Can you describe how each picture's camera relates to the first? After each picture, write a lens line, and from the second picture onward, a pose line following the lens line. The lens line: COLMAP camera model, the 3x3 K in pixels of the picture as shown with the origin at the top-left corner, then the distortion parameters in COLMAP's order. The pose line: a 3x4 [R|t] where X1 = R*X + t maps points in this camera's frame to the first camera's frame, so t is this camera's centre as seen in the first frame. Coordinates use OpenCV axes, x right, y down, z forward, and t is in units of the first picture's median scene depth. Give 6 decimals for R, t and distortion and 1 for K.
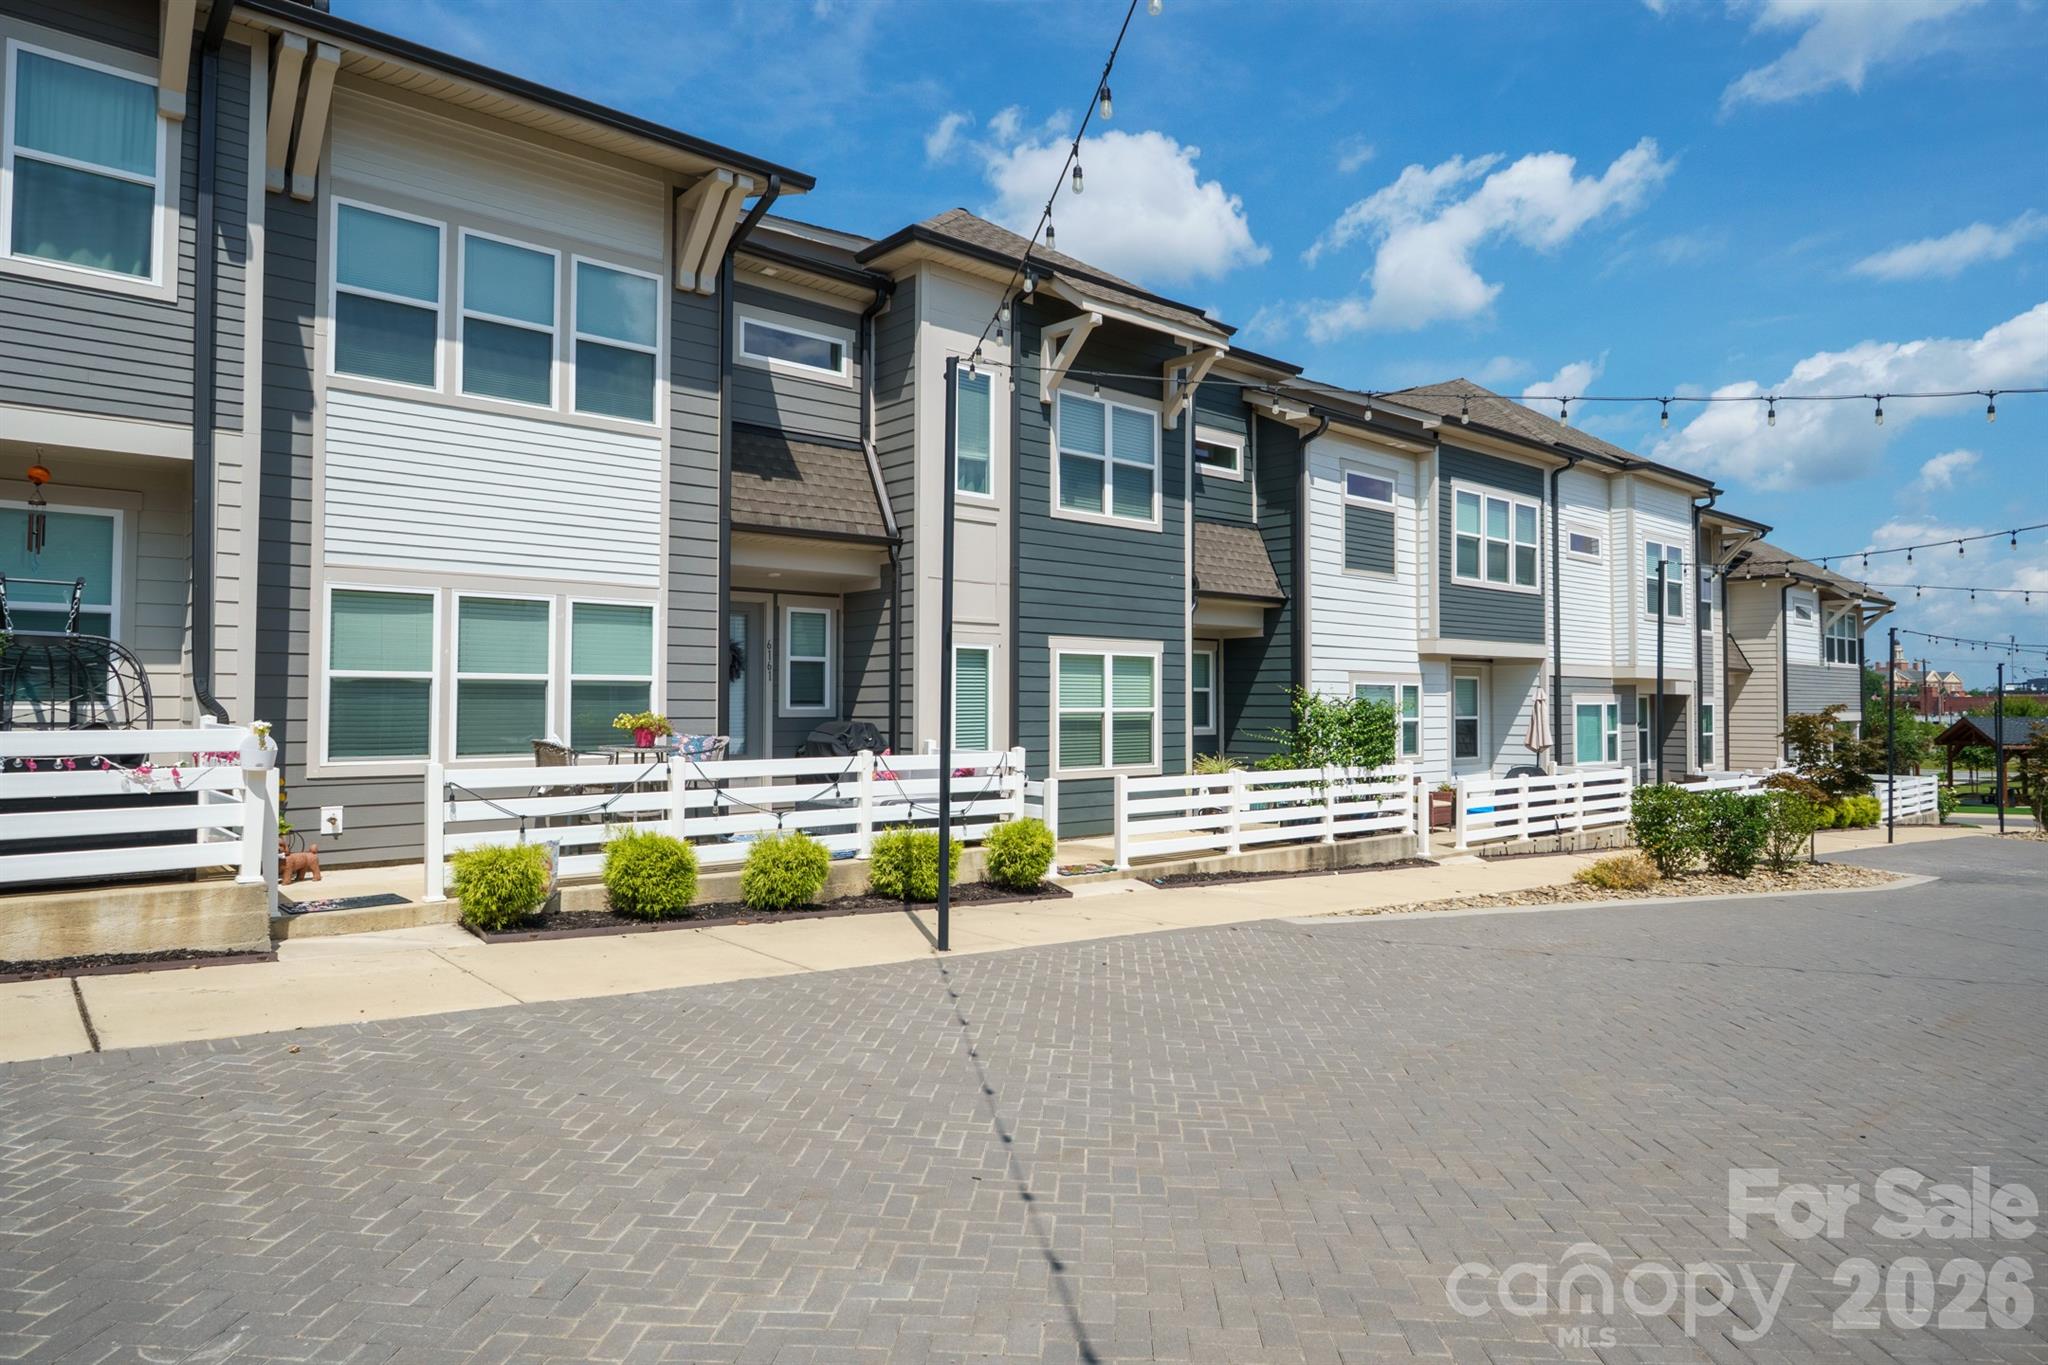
lens RADIAL K [[1224.3, 0, 1024.0], [0, 1224.3, 682.5], [0, 0, 1]] dist [-0.000081, -0.000301]
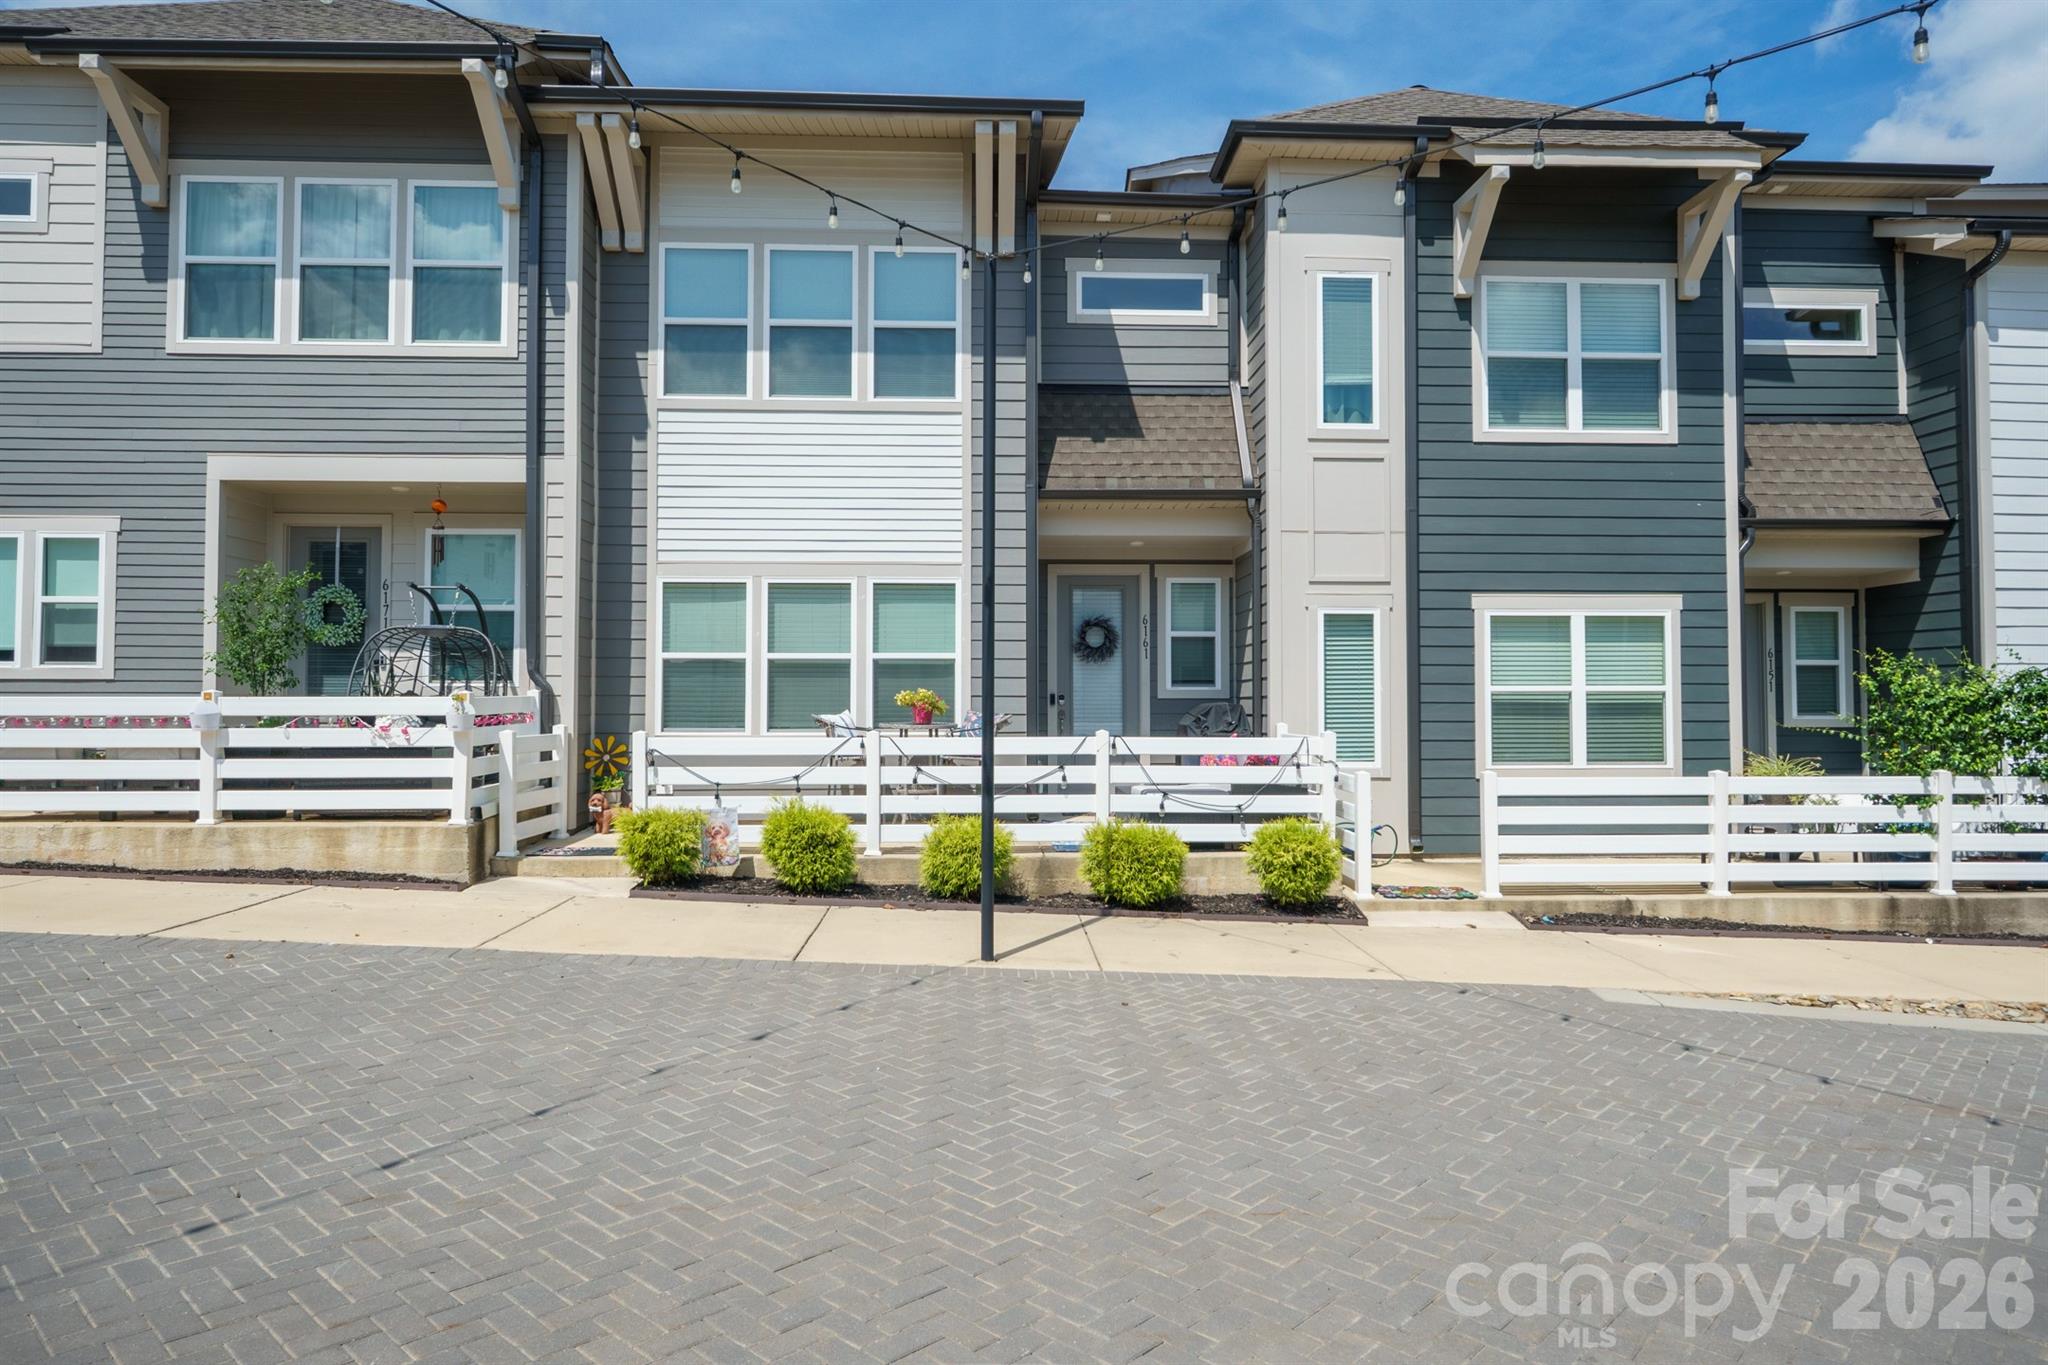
lens RADIAL K [[1224.1, 0, 1024.0], [0, 1224.1, 682.5], [0, 0, 1]] dist [-0.001103, -0.001127]
pose [[0.779852, -0.011740, -0.625854, 0.336287], [0.012327, 0.999918, -0.003397, 0.020791], [0.625843, -0.005065, 0.779933, 0.246559]]
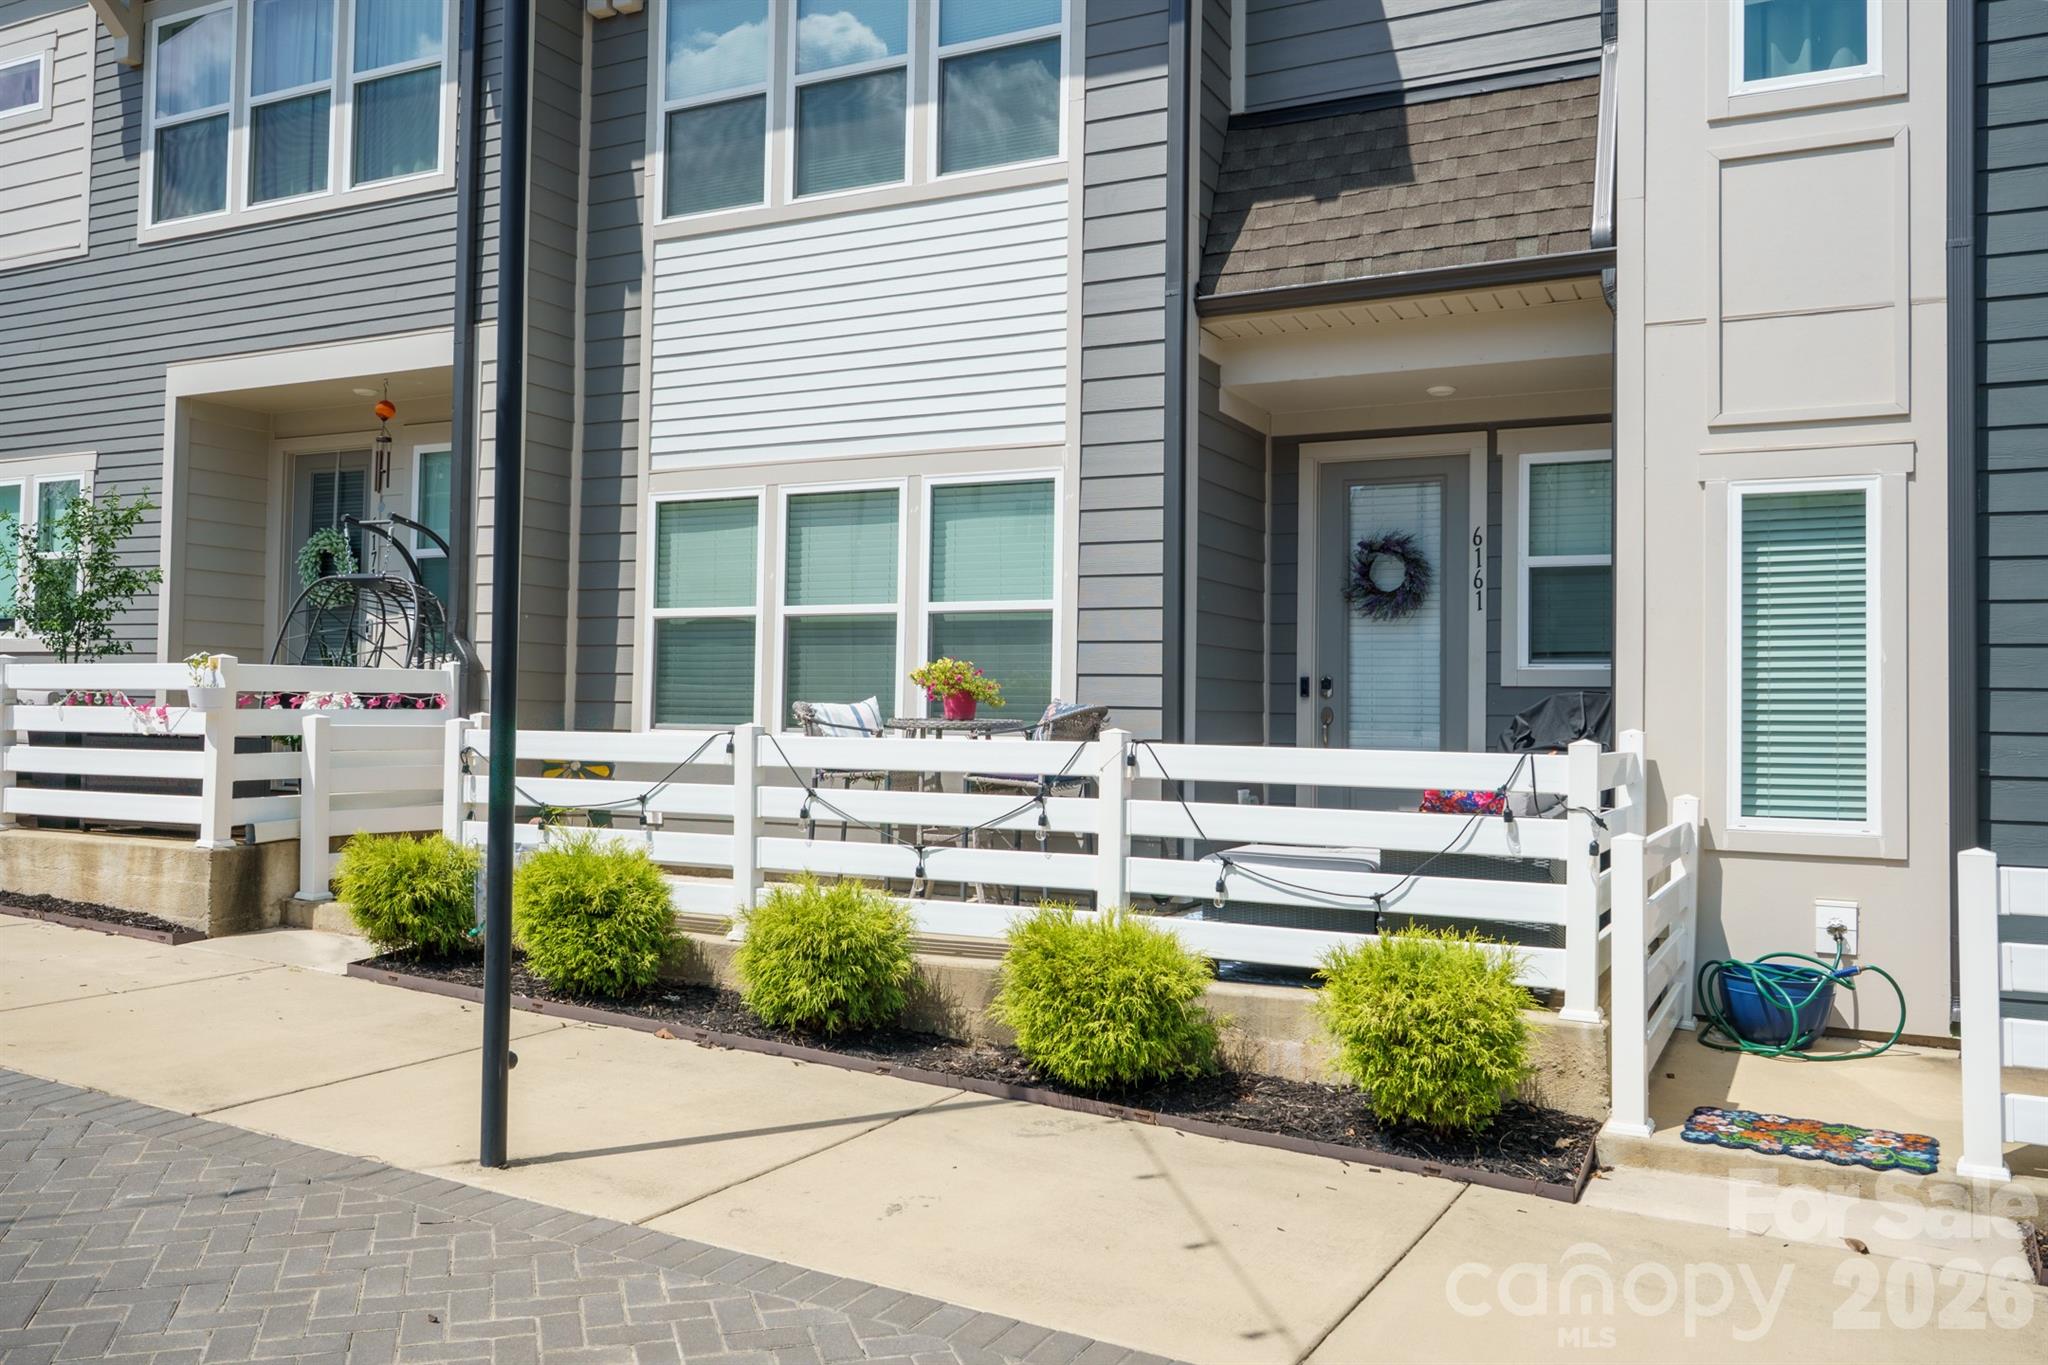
lens RADIAL K [[1644.4, 0, 1025.5], [0, 1644.4, 669.2], [0, 0, 1]] dist [0.003646, -0.000842]
pose [[0.369116, -0.026208, -0.929014, 0.371520], [0.001286, 0.999616, -0.027689, 0.044457], [0.929382, 0.009025, 0.369008, 0.664039]]
